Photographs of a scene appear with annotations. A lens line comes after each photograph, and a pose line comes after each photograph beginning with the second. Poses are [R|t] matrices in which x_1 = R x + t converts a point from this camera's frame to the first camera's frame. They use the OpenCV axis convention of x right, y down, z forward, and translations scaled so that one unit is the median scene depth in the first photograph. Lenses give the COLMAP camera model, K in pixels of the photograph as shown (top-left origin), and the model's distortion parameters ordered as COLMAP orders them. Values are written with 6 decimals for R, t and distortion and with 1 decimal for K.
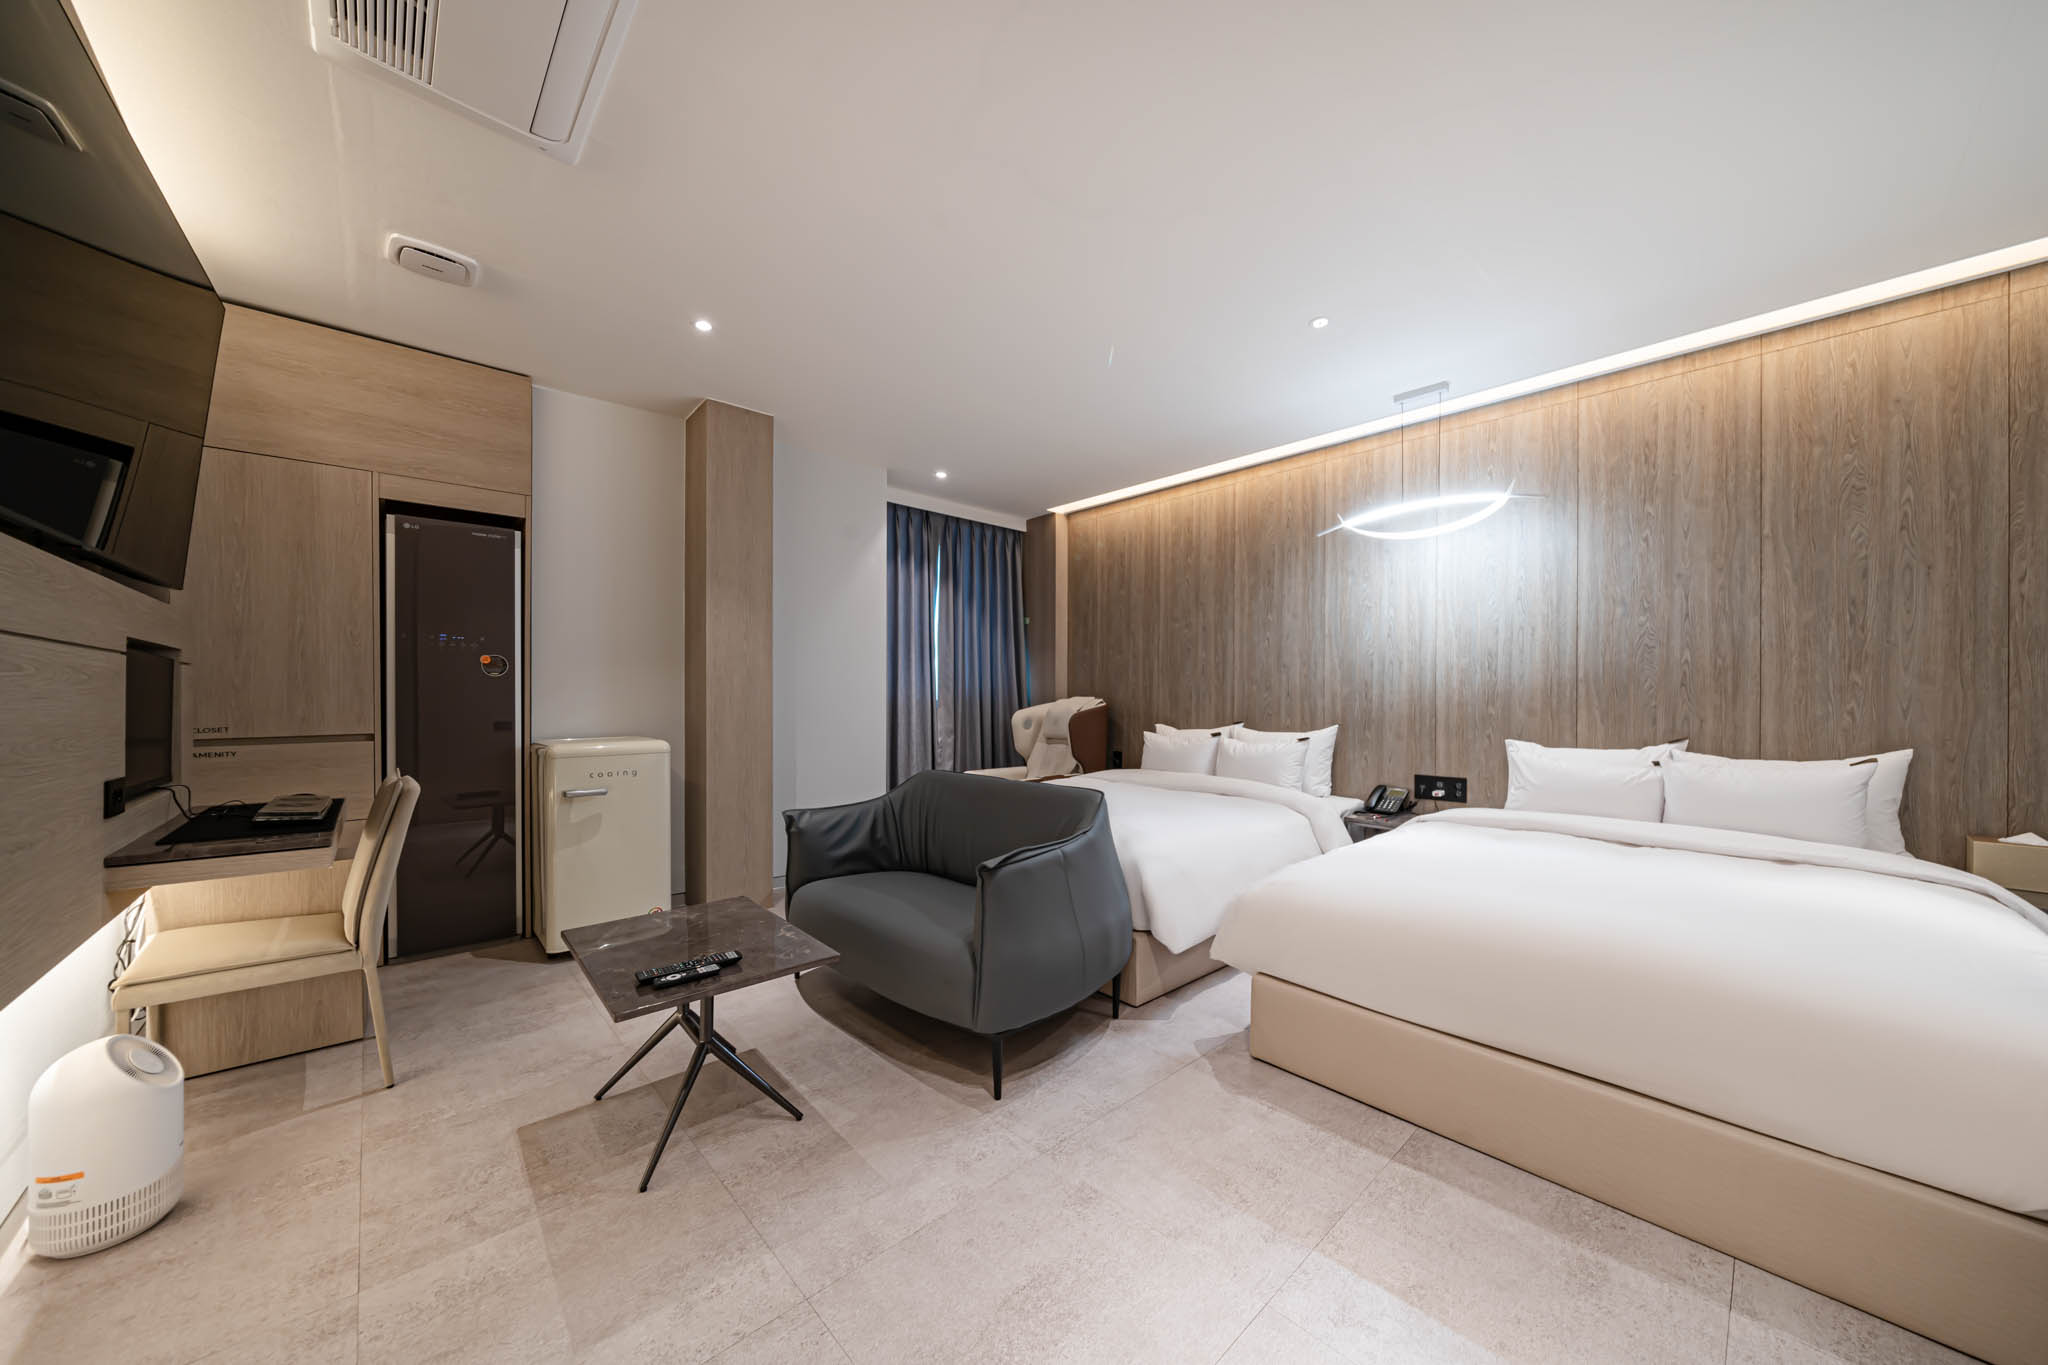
lens RADIAL K [[683.7, 0, 1090.5], [0, 683.7, 702.6], [0, 0, 1]] dist [-0.005809, 0.000033]
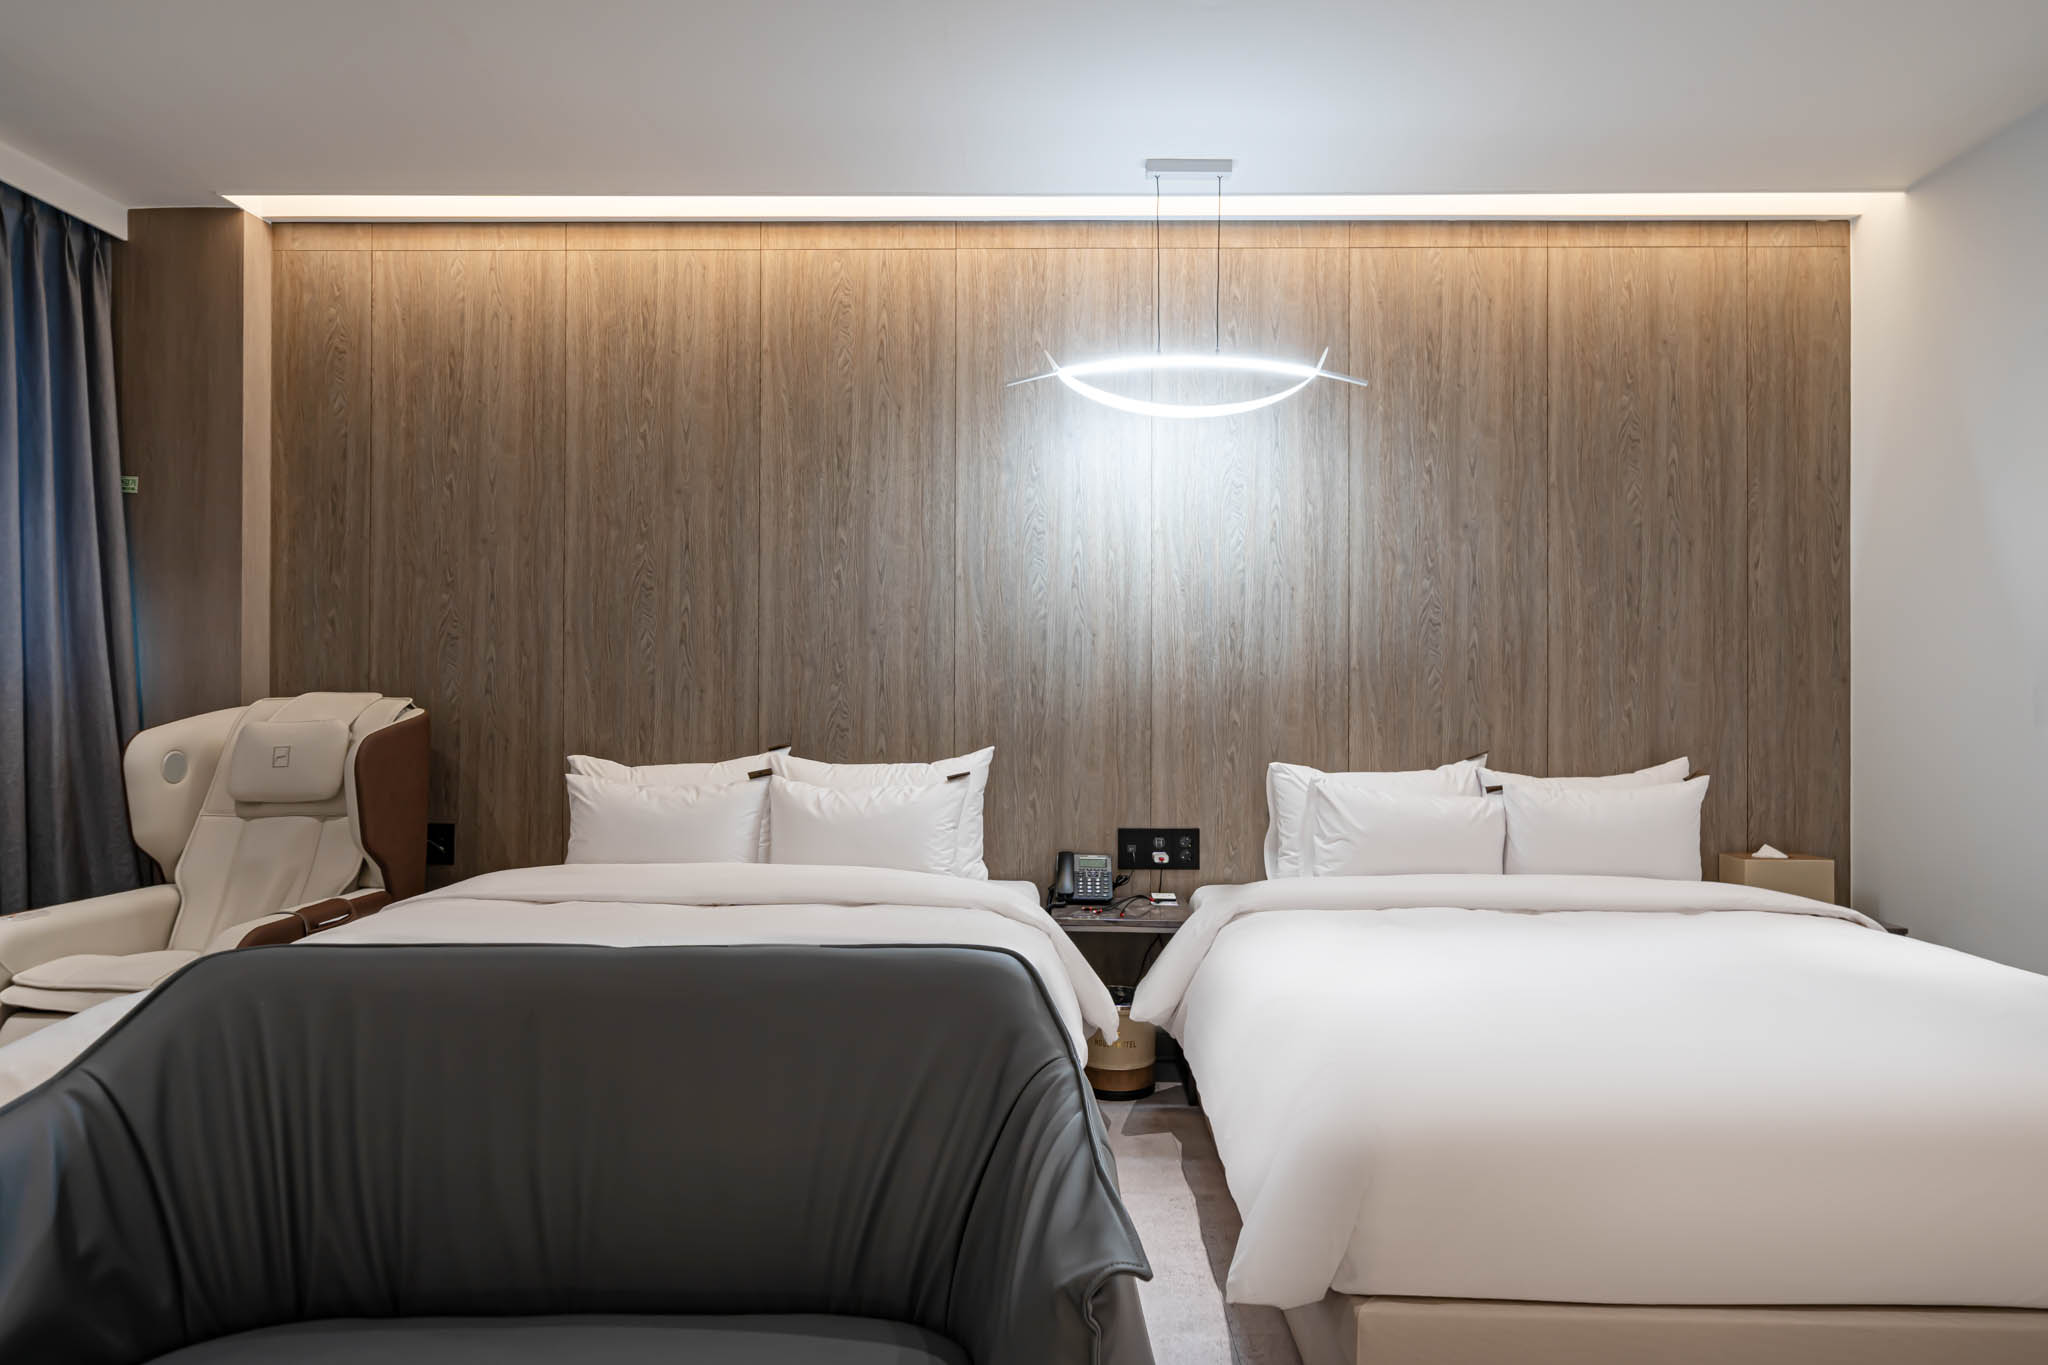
lens RADIAL K [[1181.0, 0, 1032.7], [0, 1181.0, 691.2], [0, 0, 1]] dist [0.000506, 0.002532]
pose [[0.732250, 0.002289, 0.681032, -0.268460], [0.004103, 0.999961, -0.007773, -0.003353], [-0.681024, 0.008486, 0.732212, 0.331649]]
